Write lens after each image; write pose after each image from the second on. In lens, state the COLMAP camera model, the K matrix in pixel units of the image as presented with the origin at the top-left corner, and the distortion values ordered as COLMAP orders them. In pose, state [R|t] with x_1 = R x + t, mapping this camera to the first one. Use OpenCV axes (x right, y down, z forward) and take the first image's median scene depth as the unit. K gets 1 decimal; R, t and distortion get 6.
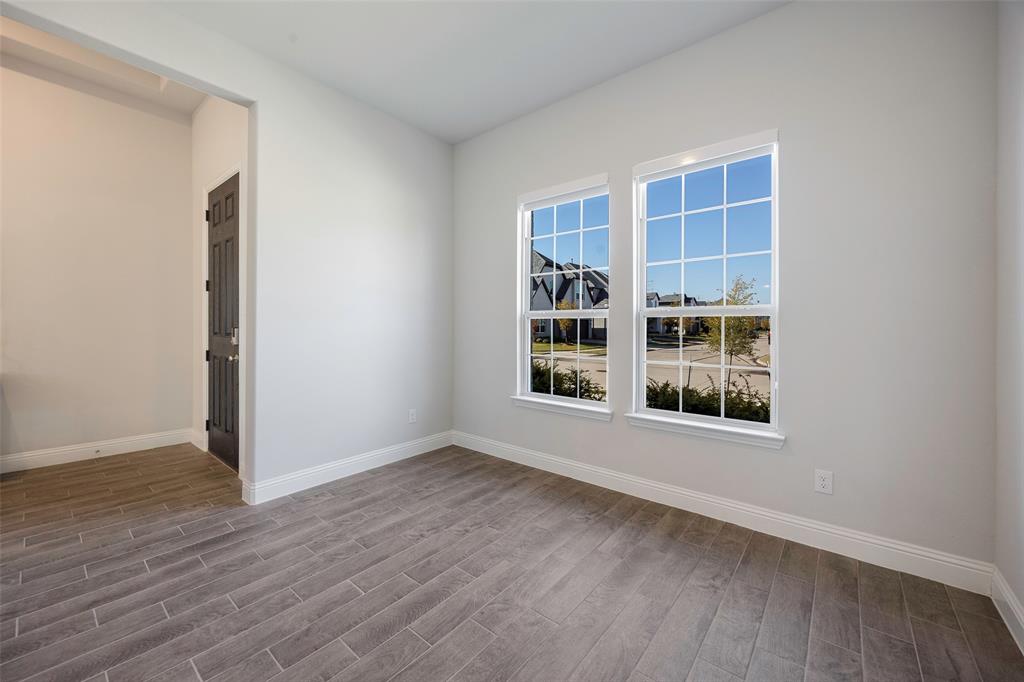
lens RADIAL K [[394.4, 0, 487.8], [0, 394.4, 330.2], [0, 0, 1]] dist [0.004114, -0.000775]
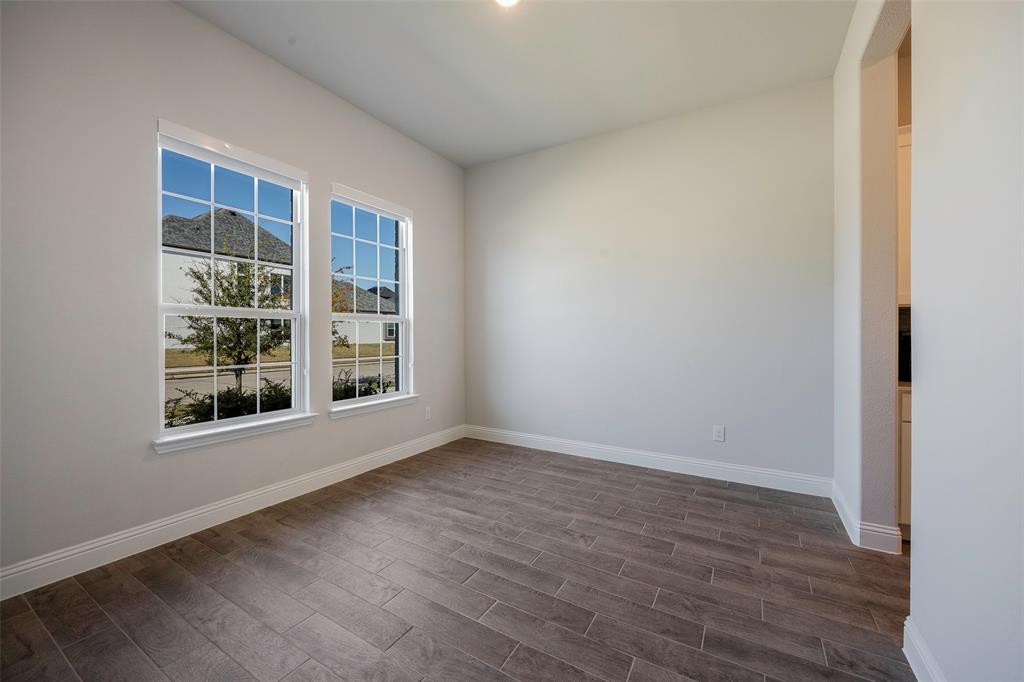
lens RADIAL K [[394.4, 0, 518.0], [0, 394.4, 333.5], [0, 0, 1]] dist [0.004114, -0.000775]
pose [[-0.186916, -0.006046, 0.982357, -0.897015], [-0.005798, 0.999970, 0.005052, -0.006022], [-0.982359, -0.004752, -0.186946, 0.791204]]
